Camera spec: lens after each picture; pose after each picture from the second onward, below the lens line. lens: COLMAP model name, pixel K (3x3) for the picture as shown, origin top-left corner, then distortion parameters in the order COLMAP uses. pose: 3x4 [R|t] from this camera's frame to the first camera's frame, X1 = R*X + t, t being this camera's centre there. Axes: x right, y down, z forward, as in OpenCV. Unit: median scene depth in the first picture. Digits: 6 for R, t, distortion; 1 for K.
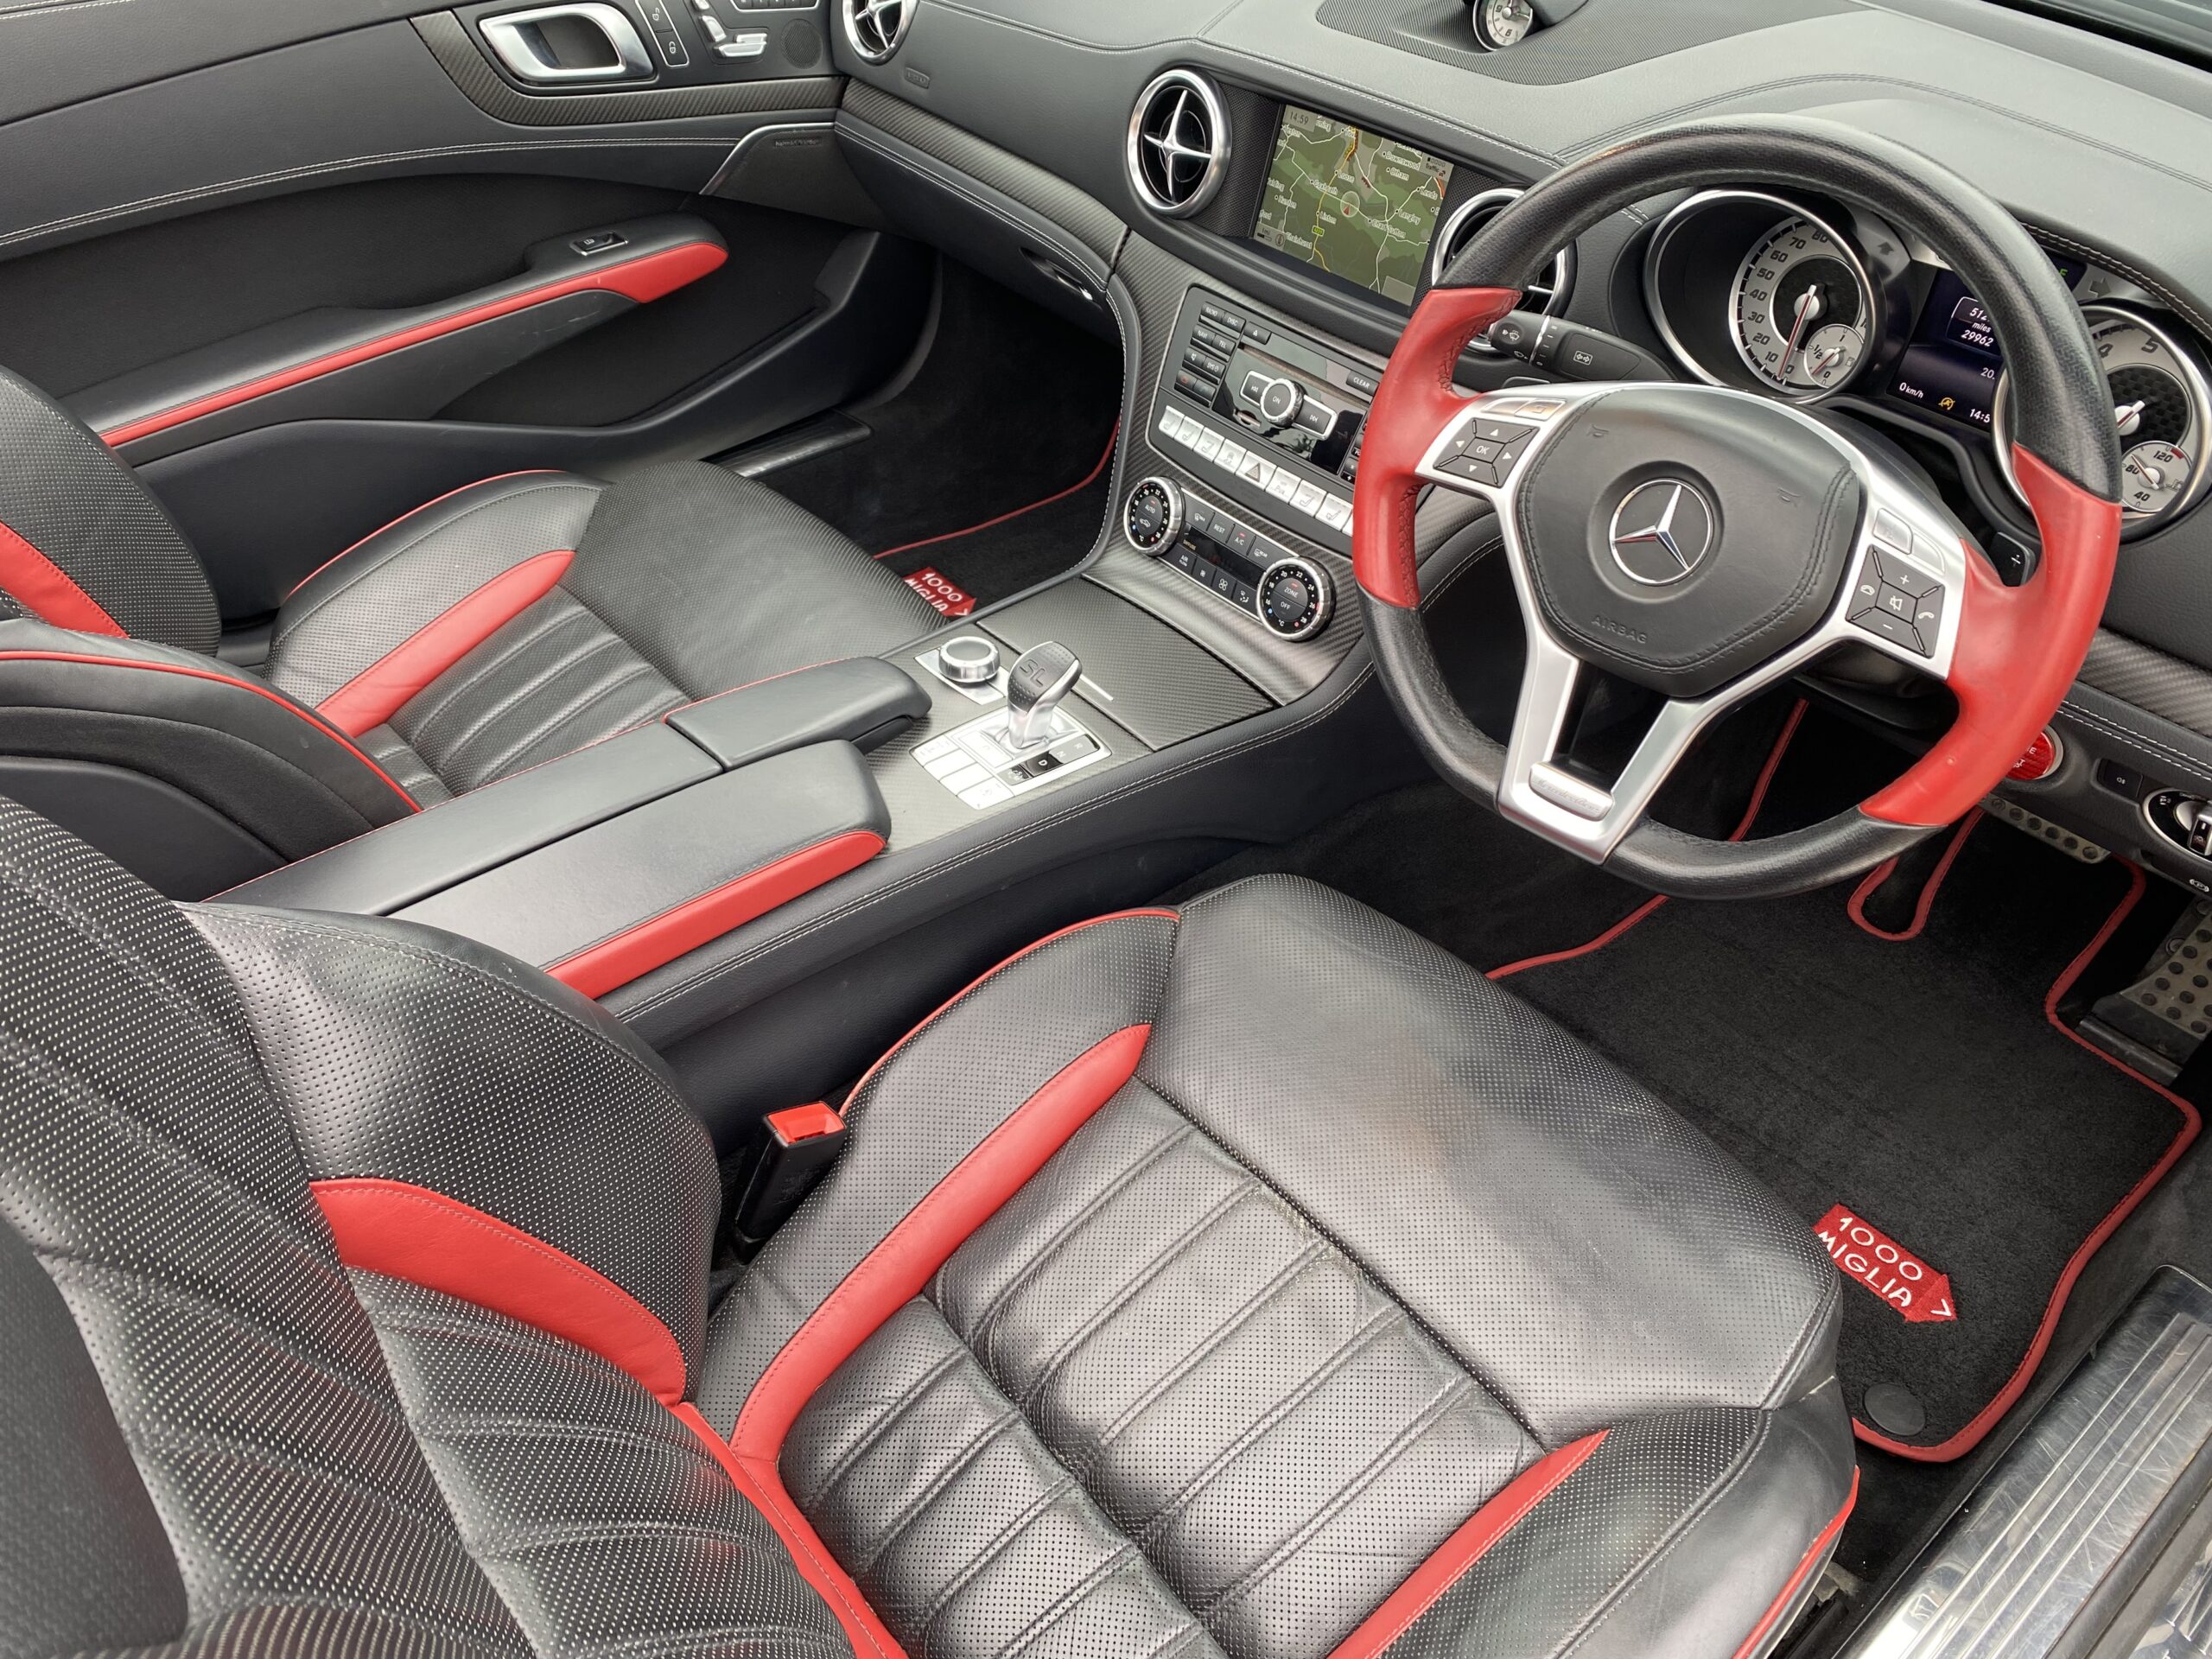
lens RADIAL K [[1731.7, 0, 1095.2], [0, 1731.7, 811.7], [0, 0, 1]] dist [0.006742, 0.005761]
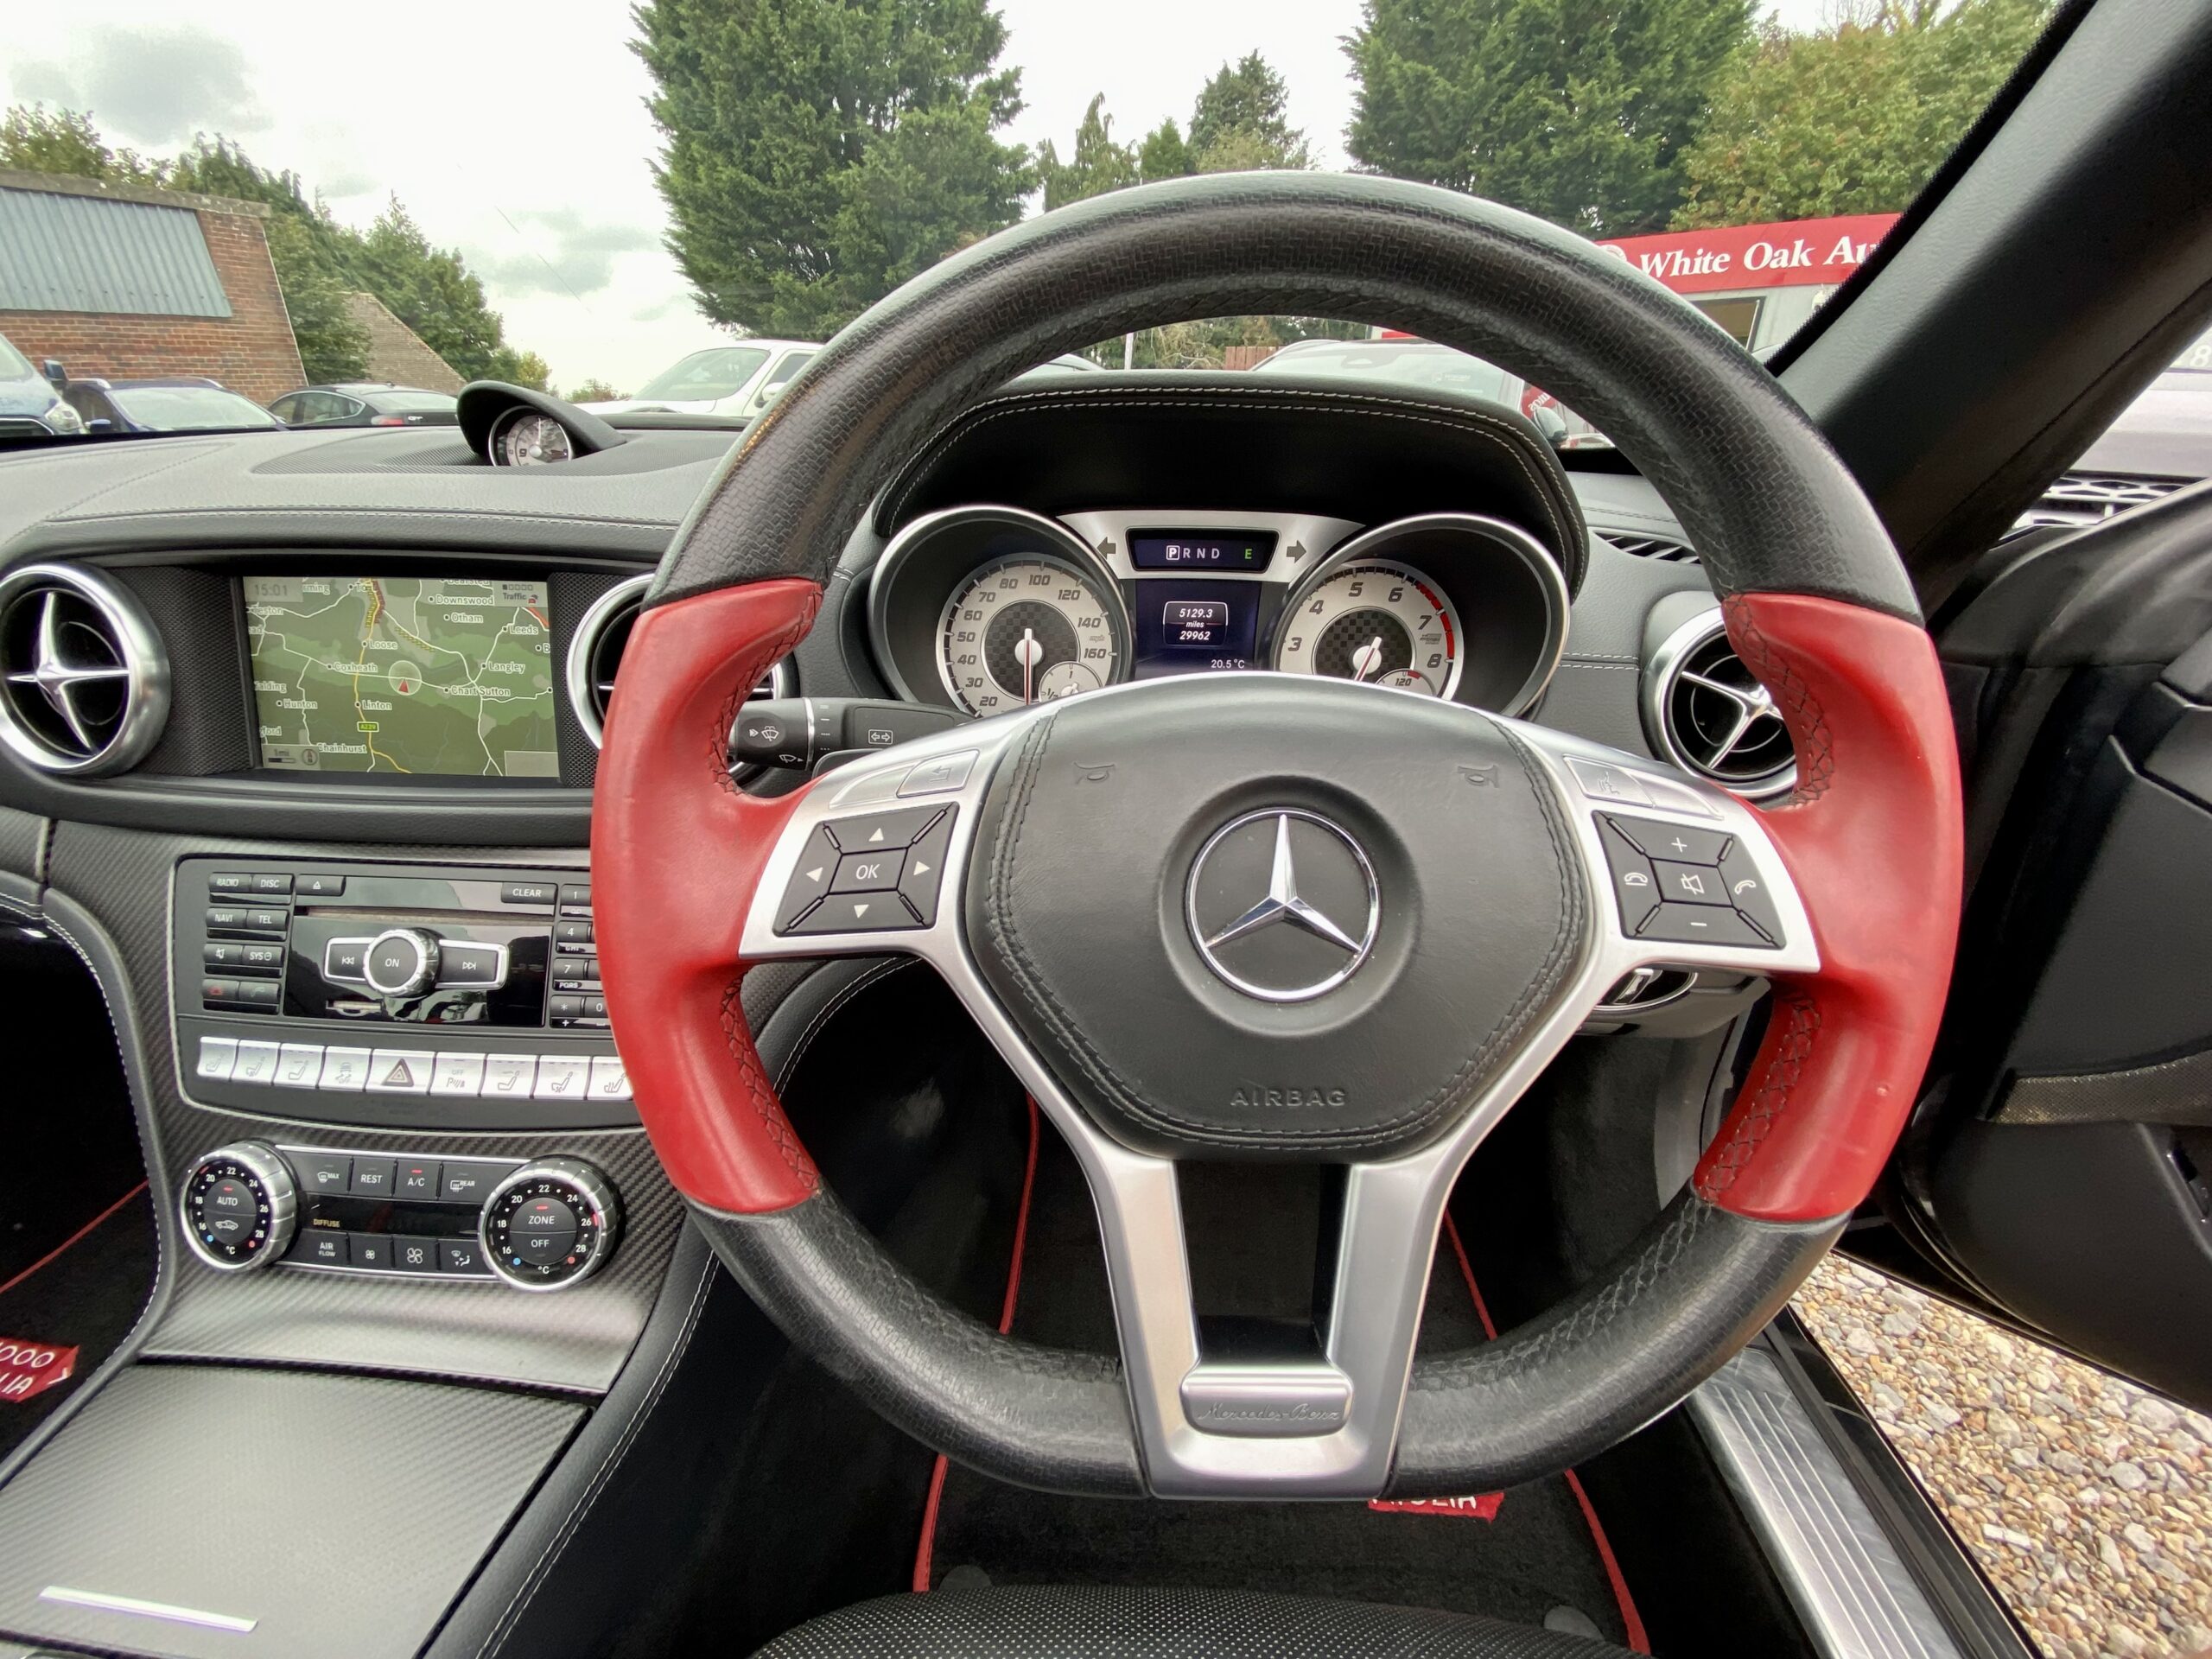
lens RADIAL K [[857.9, 0, 1091.2], [0, 857.9, 840.8], [0, 0, 1]] dist [0.012273, -0.015405]
pose [[0.672596, -0.300114, 0.676421, 0.075731], [0.462053, 0.884311, -0.067090, -0.133146], [-0.578032, 0.357667, 0.733453, 0.586617]]
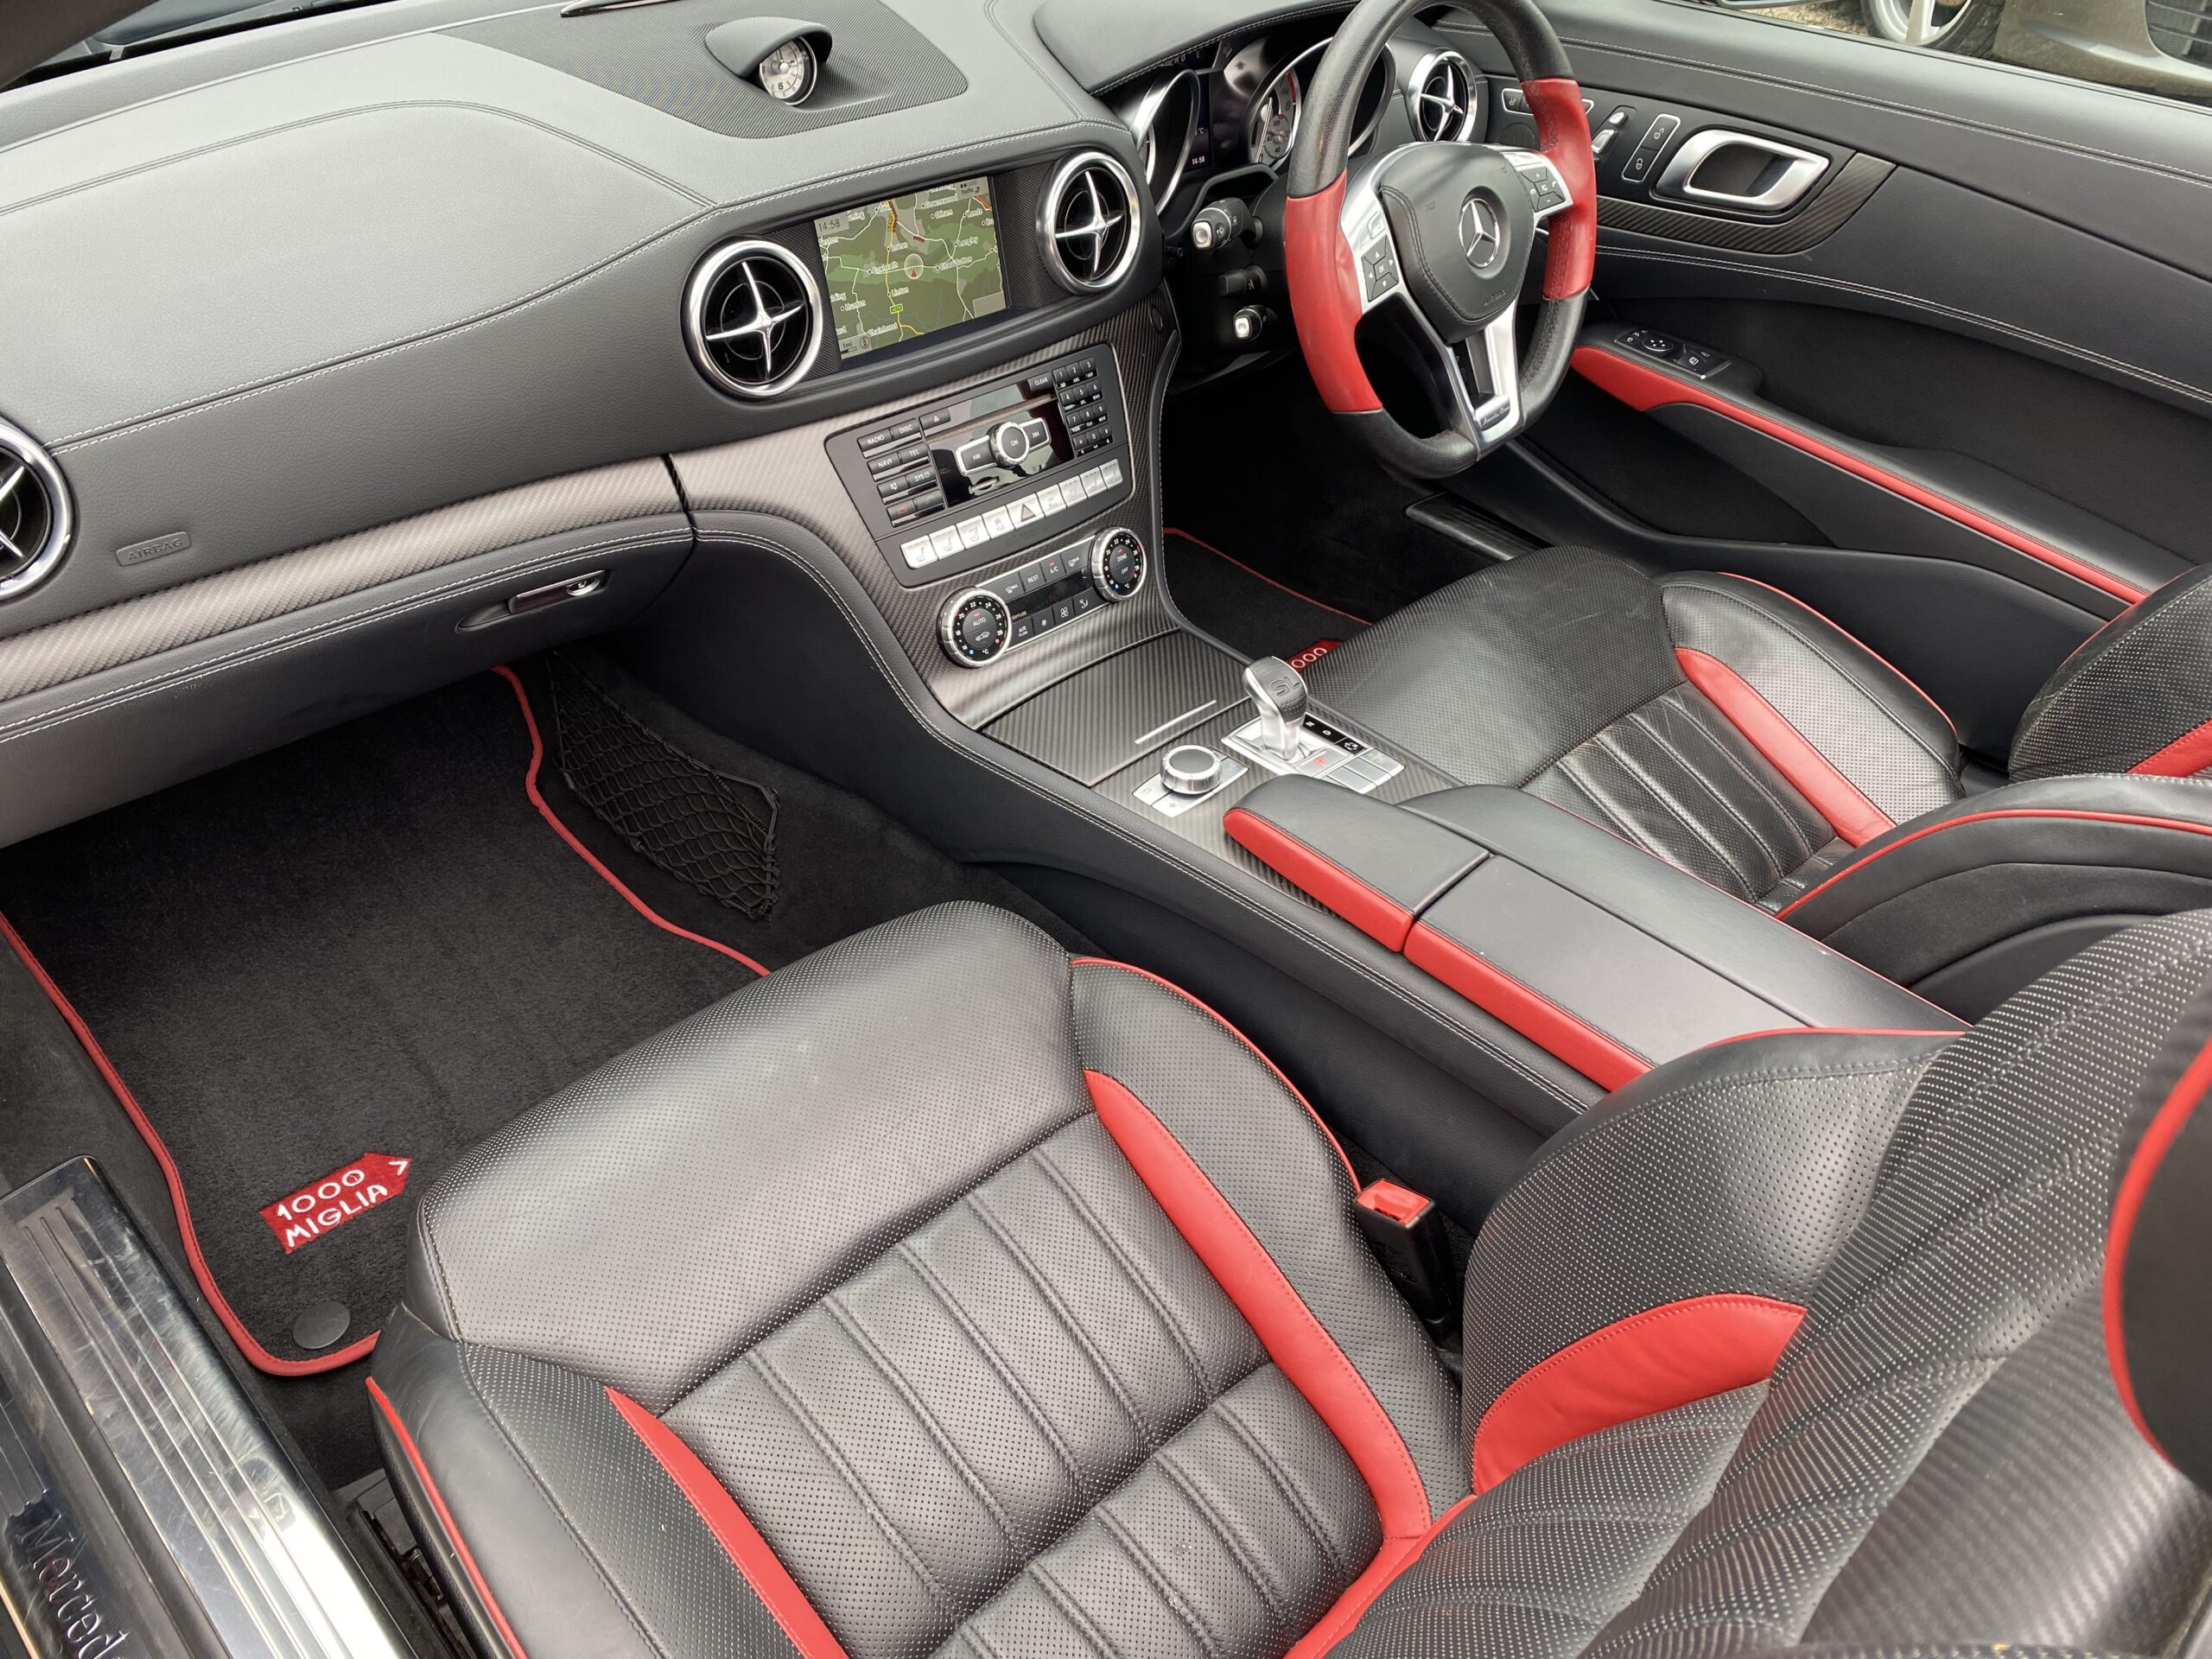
lens RADIAL K [[1676.2, 0, 1043.8], [0, 1676.2, 845.8], [0, 0, 1]] dist [0.042845, -0.126577]
pose [[-0.052199, -0.644117, 0.763144, -0.824415], [0.599056, 0.591224, 0.539987, -0.625973], [-0.799004, 0.485353, 0.355001, 0.732301]]
